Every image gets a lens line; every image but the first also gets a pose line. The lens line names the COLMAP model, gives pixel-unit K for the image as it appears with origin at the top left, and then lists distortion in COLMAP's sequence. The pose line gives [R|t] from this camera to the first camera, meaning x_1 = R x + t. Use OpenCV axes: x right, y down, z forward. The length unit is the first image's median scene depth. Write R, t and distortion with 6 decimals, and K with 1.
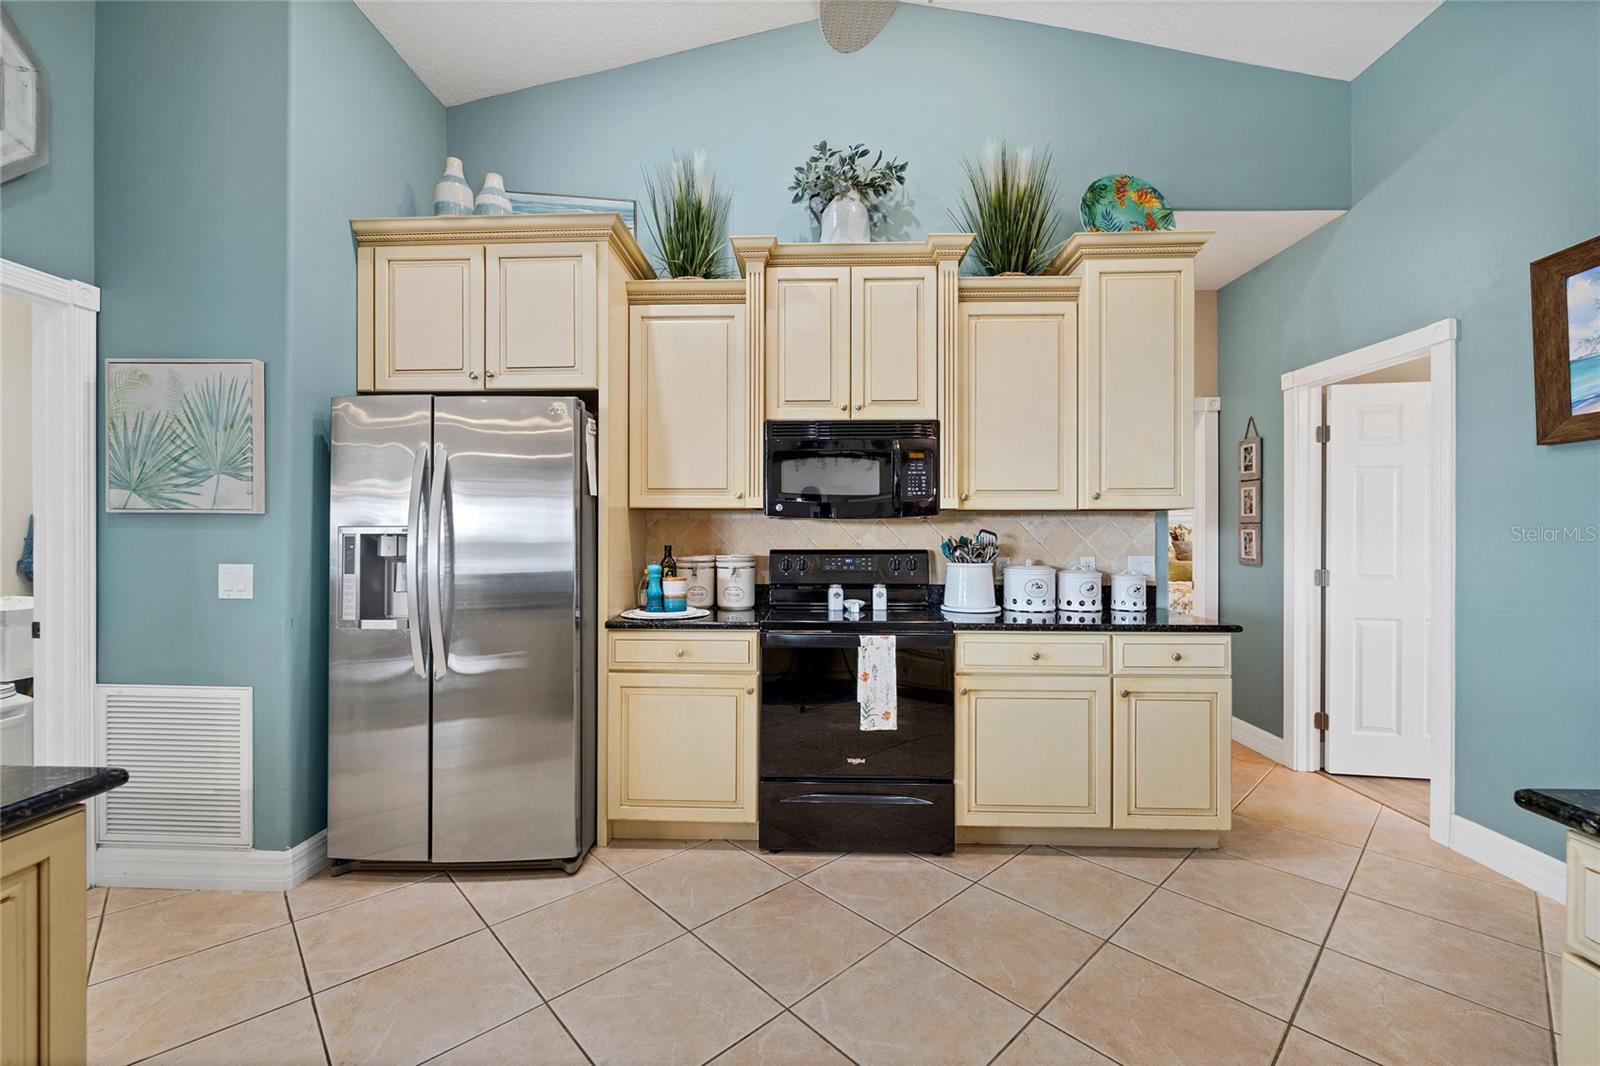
lens RADIAL K [[657.0, 0, 787.8], [0, 657.0, 524.9], [0, 0, 1]] dist [-0.002768, -0.000042]
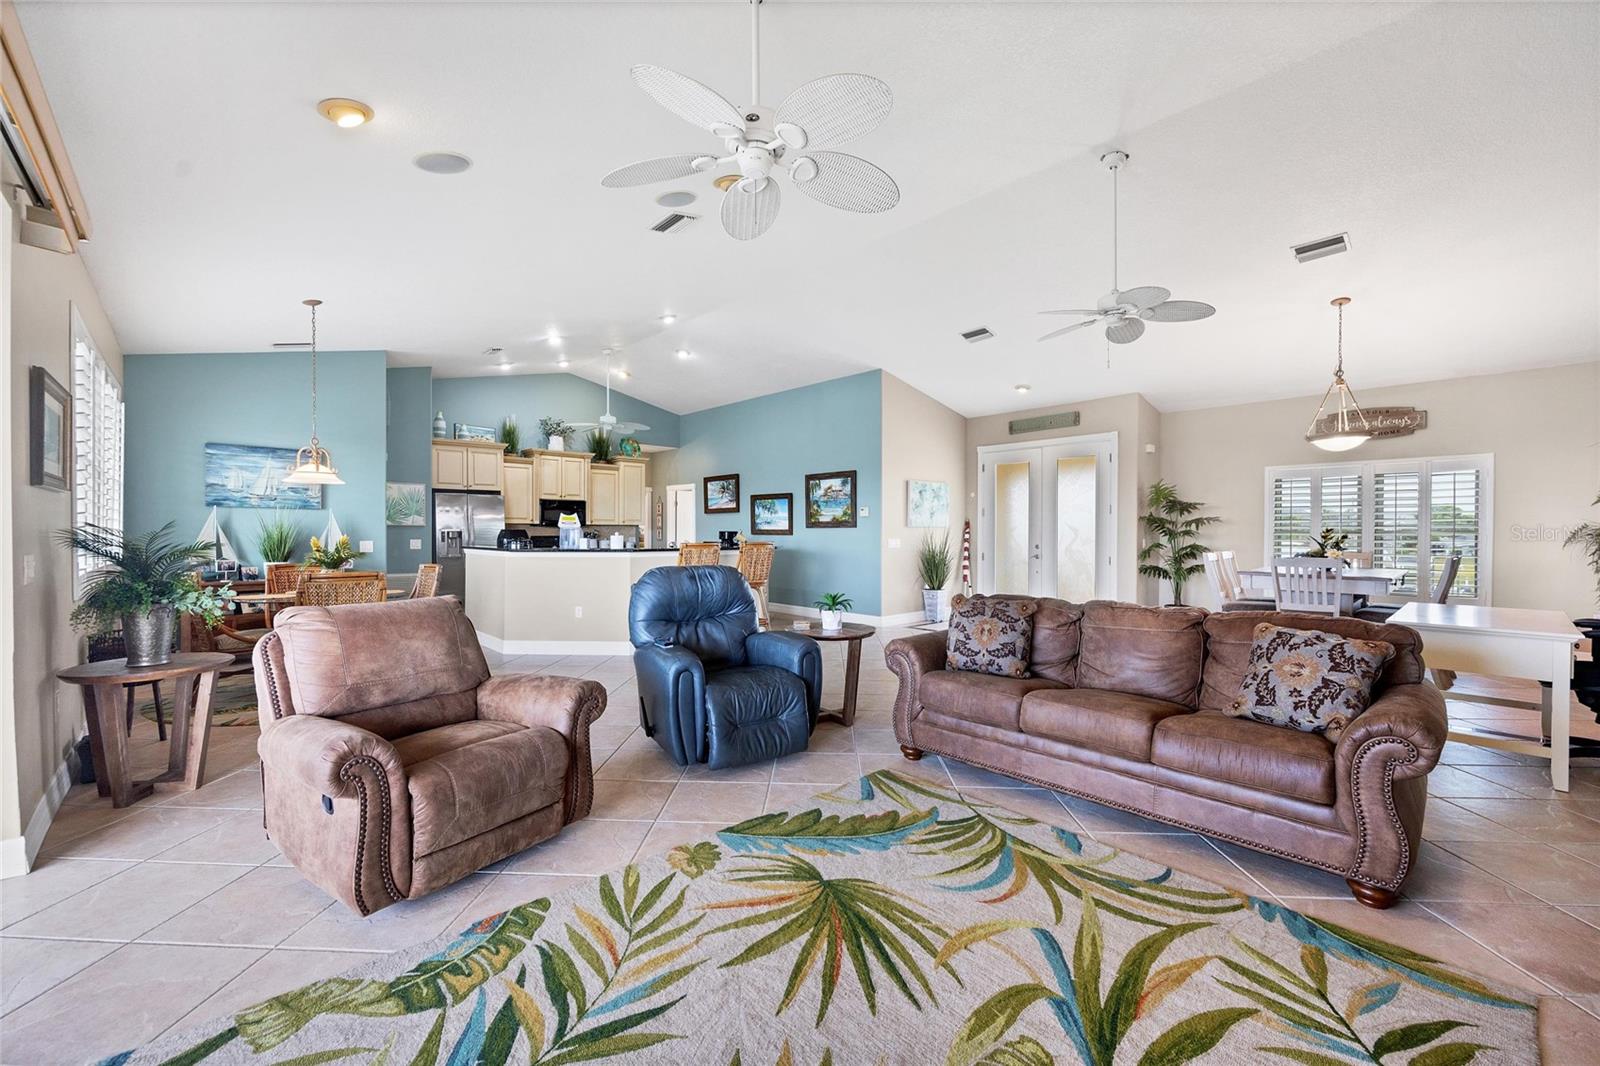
lens RADIAL K [[657.0, 0, 790.7], [0, 657.0, 542.5], [0, 0, 1]] dist [-0.002768, -0.000042]
pose [[0.716181, -0.011560, 0.697818, -1.567238], [-0.008580, 0.999641, 0.025367, -0.027051], [-0.697861, -0.024155, 0.715825, -2.534075]]
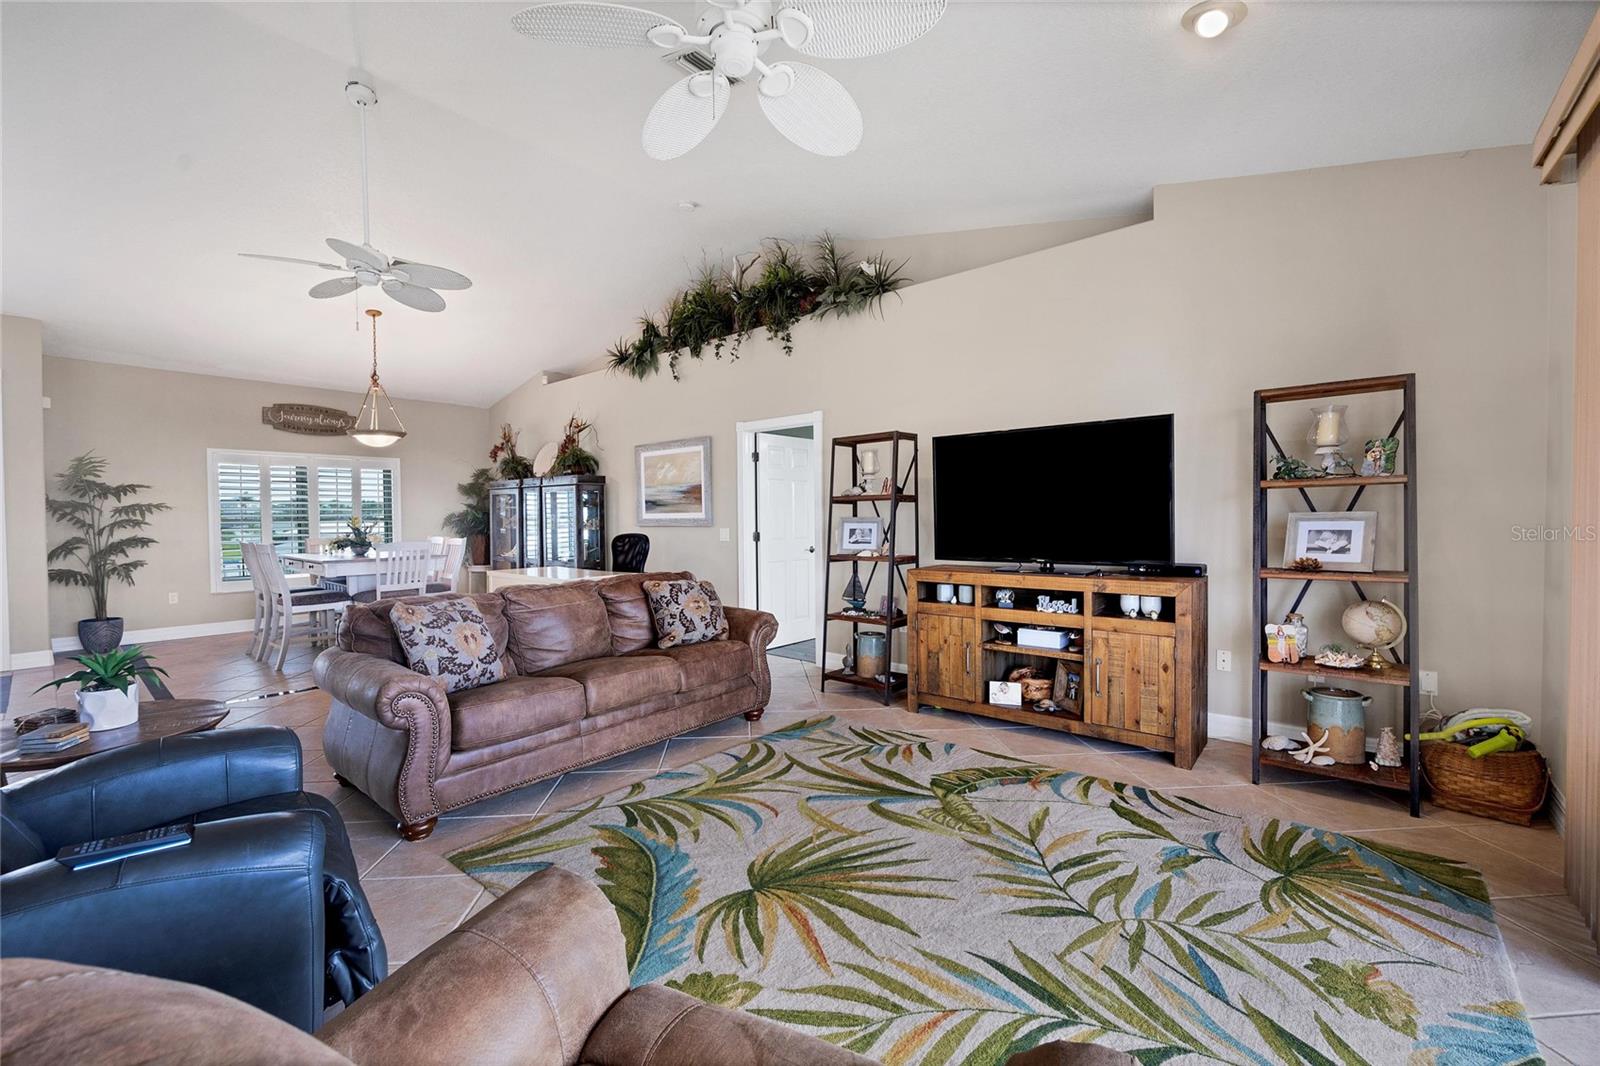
lens RADIAL K [[657.0, 0, 792.3], [0, 657.0, 530.4], [0, 0, 1]] dist [-0.002768, -0.000042]
pose [[-0.786044, -0.008202, 0.618117, -1.474110], [0.001068, 0.999892, 0.014626, -0.015418], [-0.618170, 0.012157, -0.785950, -1.357300]]
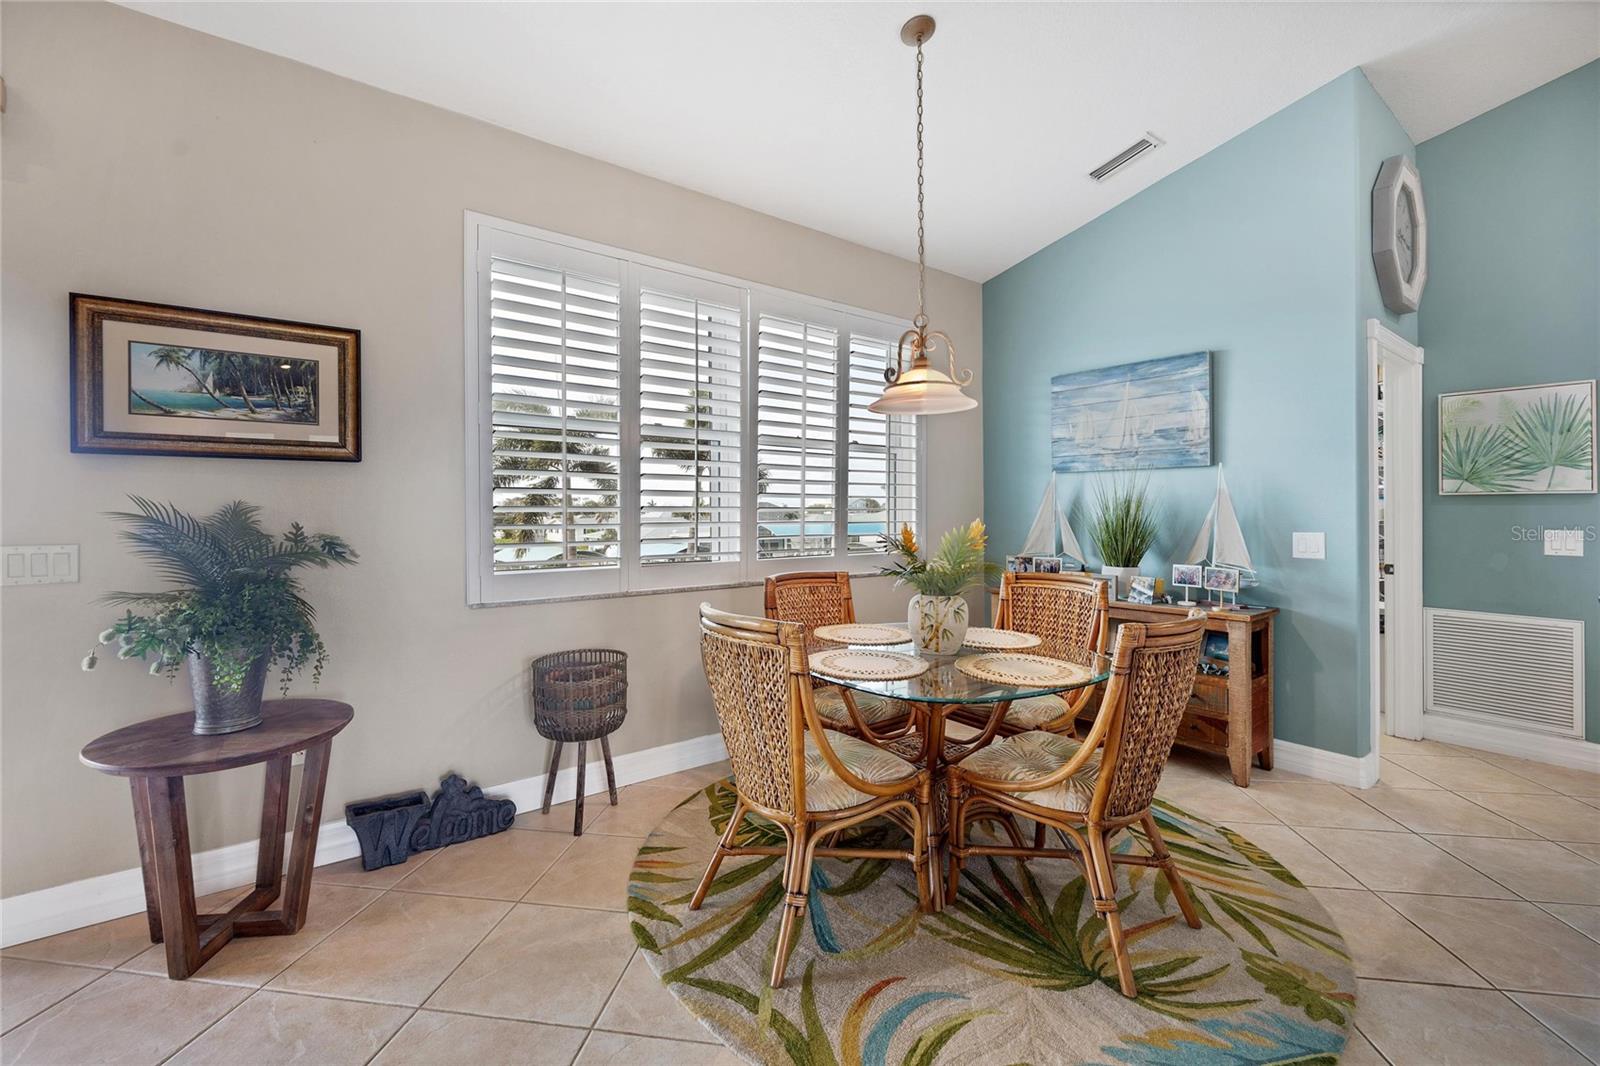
lens RADIAL K [[657.0, 0, 789.6], [0, 657.0, 504.6], [0, 0, 1]] dist [-0.002768, -0.000042]
pose [[0.631012, -0.010257, -0.775705, -0.664355], [0.013323, 0.999908, -0.002384, -0.010554], [0.775658, -0.008830, 0.631091, -0.933061]]
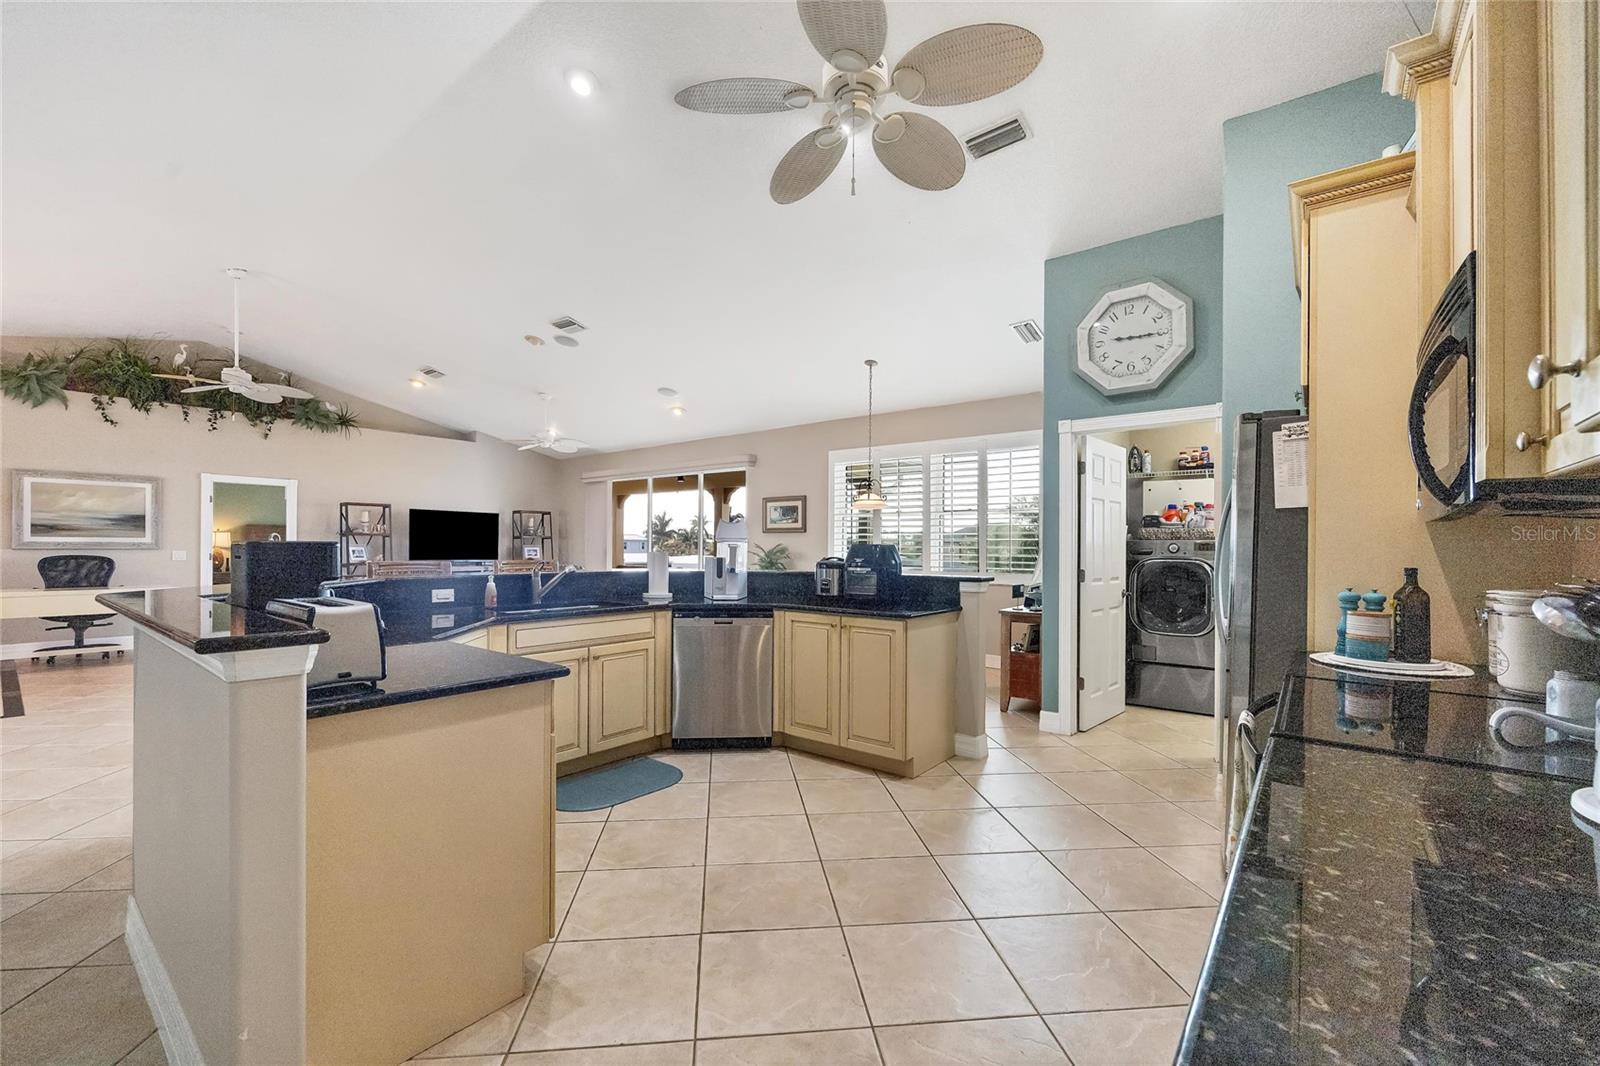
lens RADIAL K [[657.0, 0, 796.0], [0, 657.0, 549.0], [0, 0, 1]] dist [-0.002768, -0.000042]
pose [[-0.595007, -0.004833, -0.803706, 0.765406], [-0.000386, 0.999984, -0.005727, 0.018251], [0.803721, -0.003097, -0.594999, 0.926683]]
